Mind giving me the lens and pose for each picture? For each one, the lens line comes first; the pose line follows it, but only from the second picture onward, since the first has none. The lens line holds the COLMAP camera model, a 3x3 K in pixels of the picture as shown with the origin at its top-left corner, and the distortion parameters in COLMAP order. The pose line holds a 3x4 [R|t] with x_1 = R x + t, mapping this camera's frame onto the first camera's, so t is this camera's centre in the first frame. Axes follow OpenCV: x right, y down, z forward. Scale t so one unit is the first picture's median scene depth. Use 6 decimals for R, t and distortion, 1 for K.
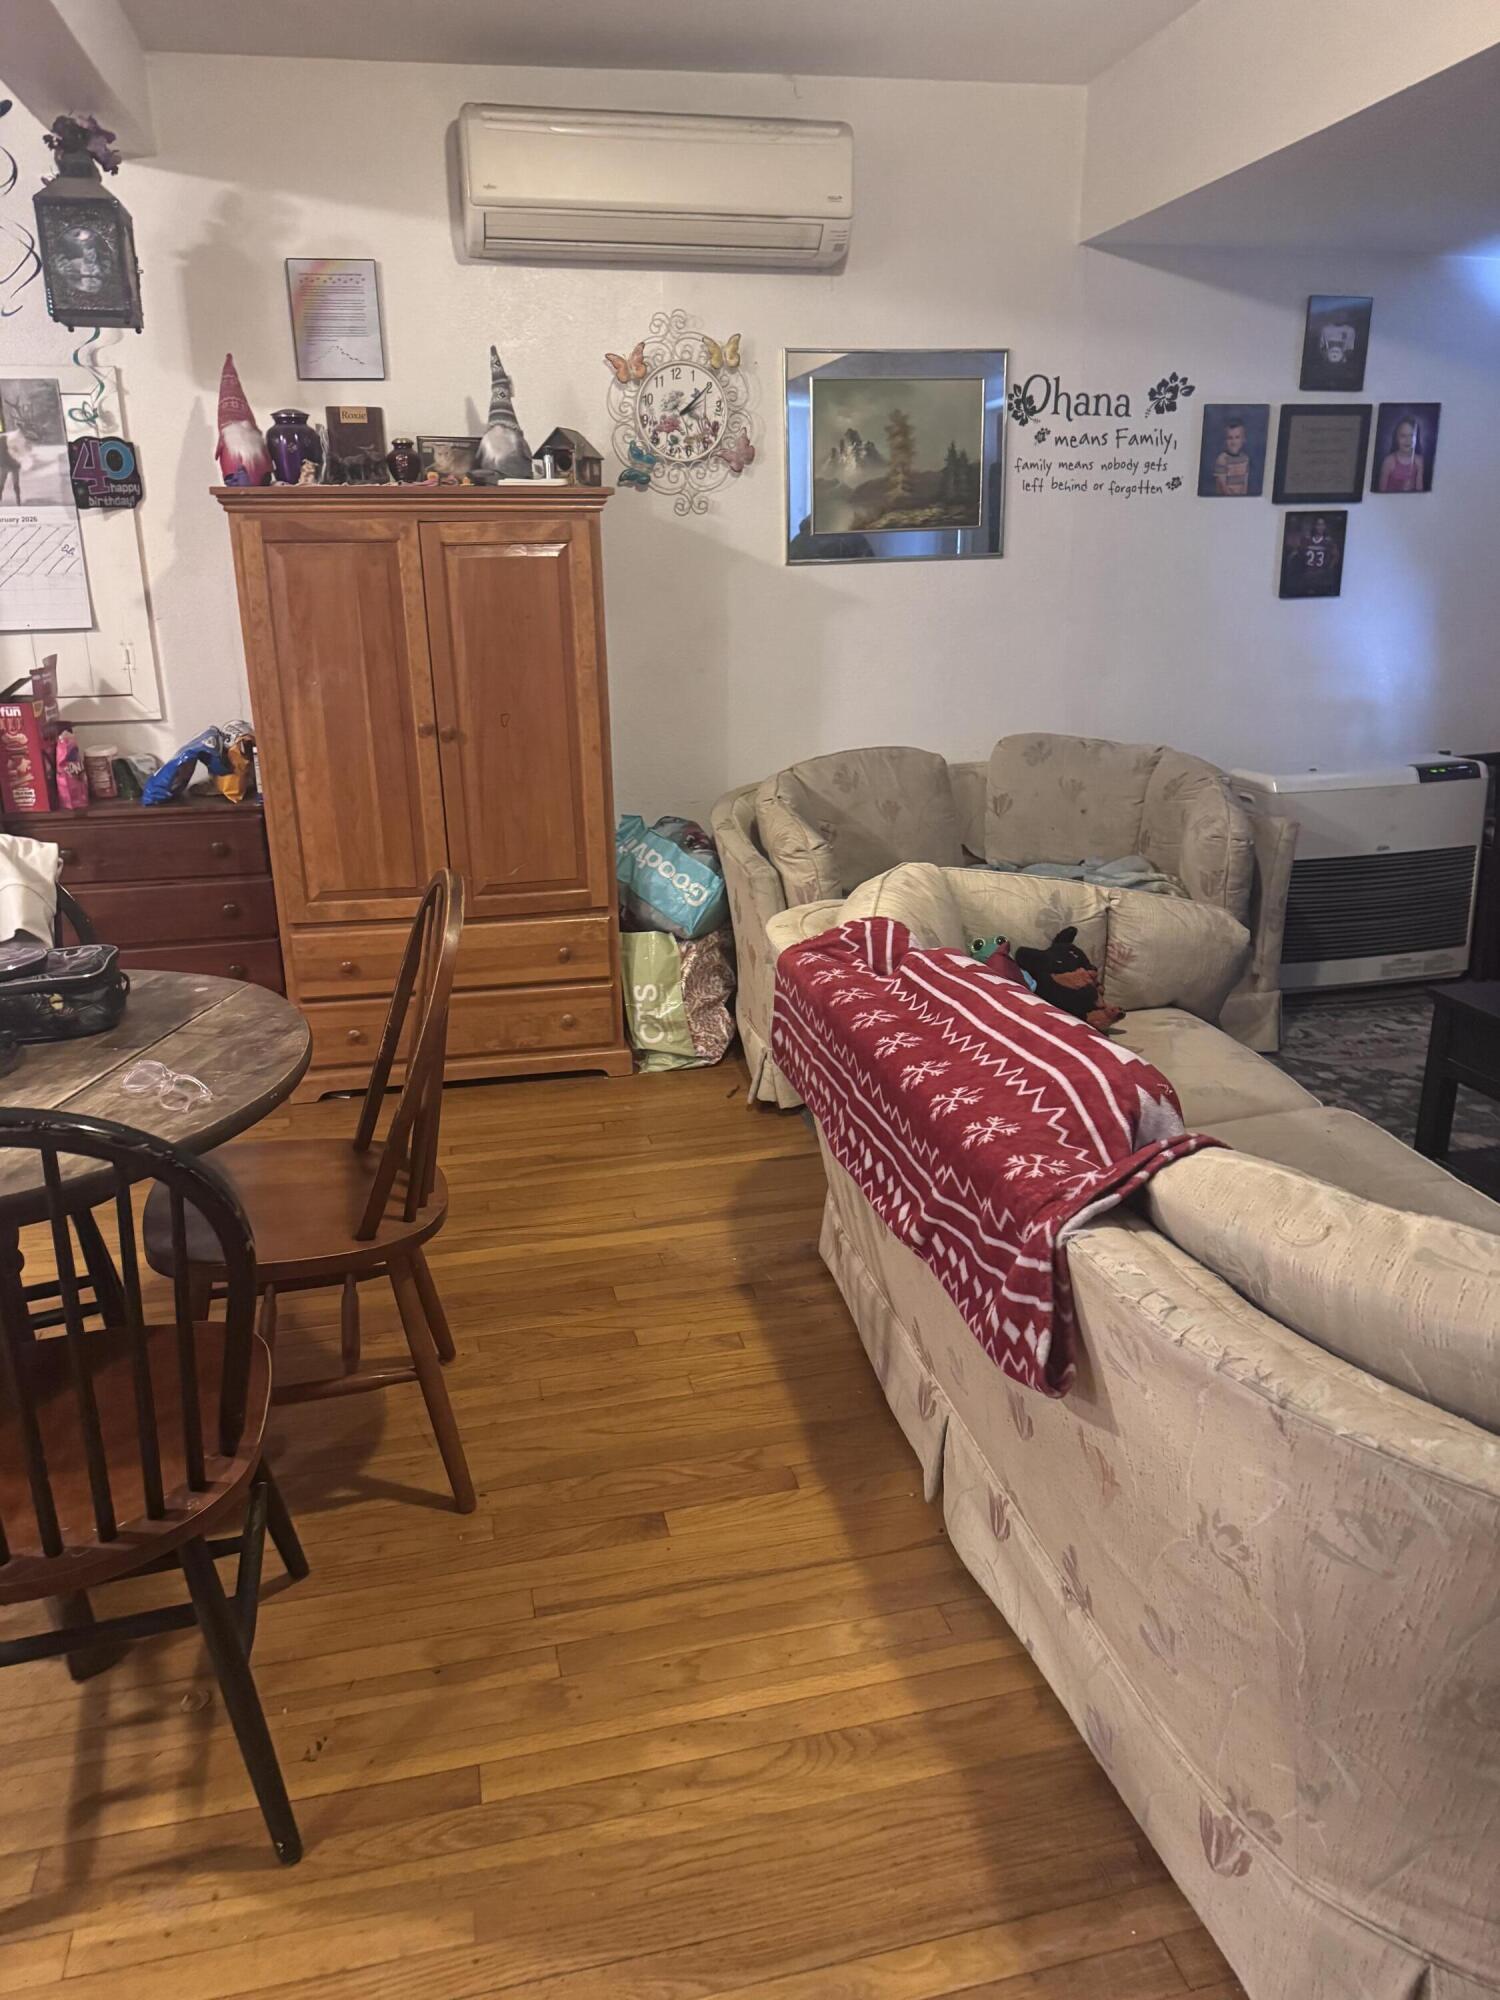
lens RADIAL K [[1422.9, 0, 749.7], [0, 1422.9, 995.2], [0, 0, 1]] dist [0.006258, -0.009144]
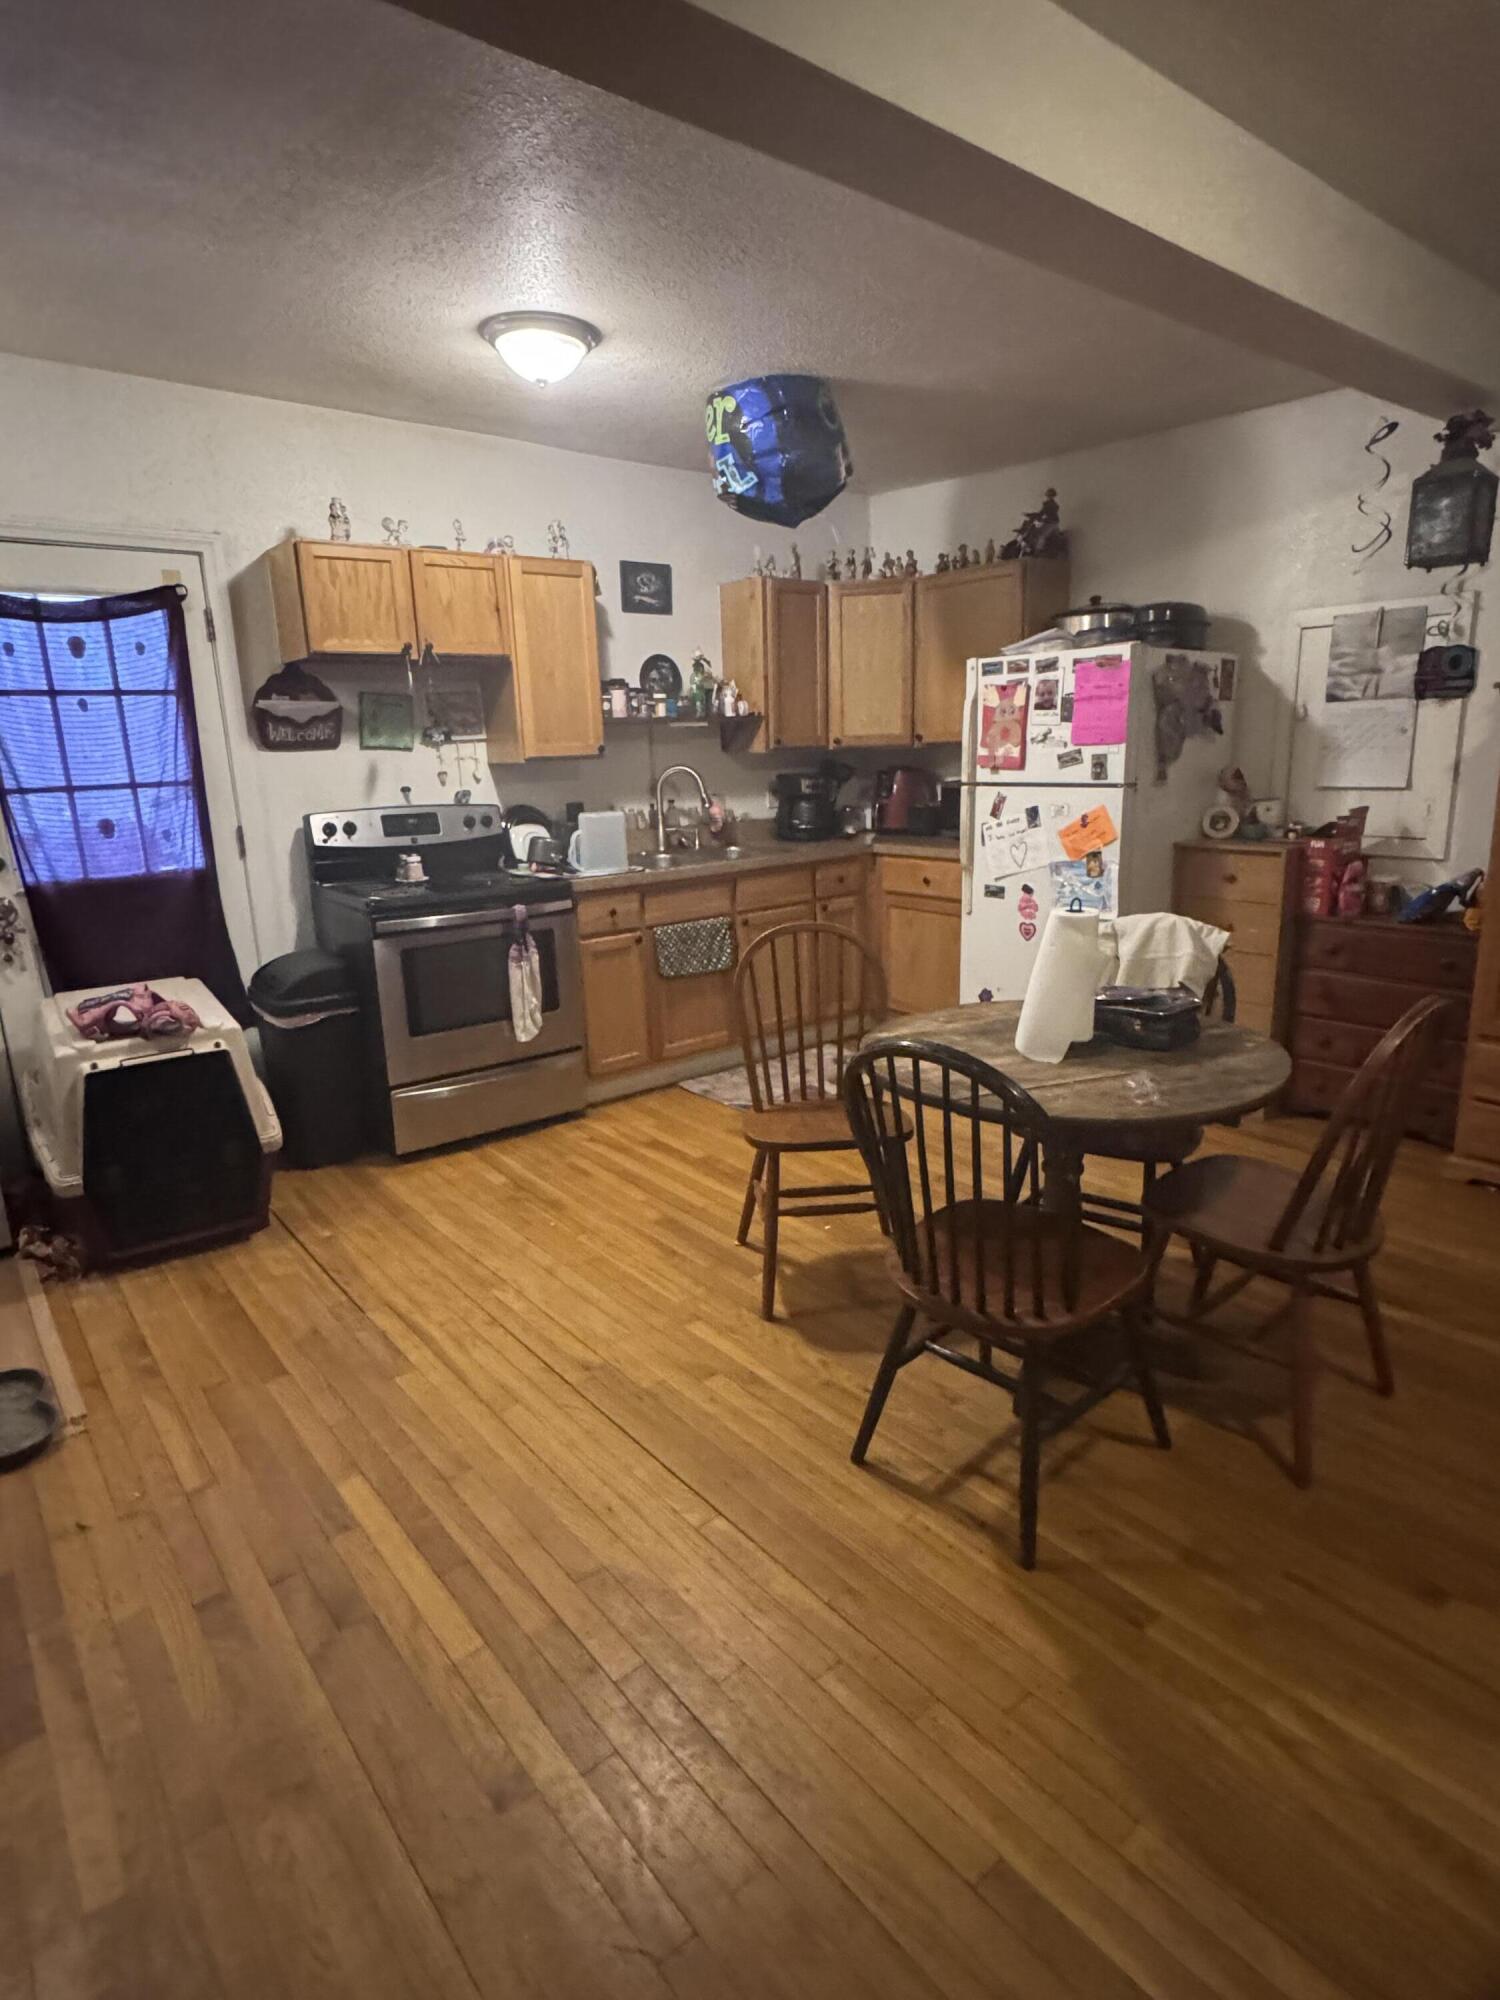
lens RADIAL K [[1070.8, 0, 748.7], [0, 1070.8, 1002.5], [0, 0, 1]] dist [-0.002039, 0.000346]
pose [[0.437967, 0.214074, -0.873131, 0.198598], [-0.247712, 0.962373, 0.111700, -0.024687], [0.864190, 0.167364, 0.474516, 0.026375]]
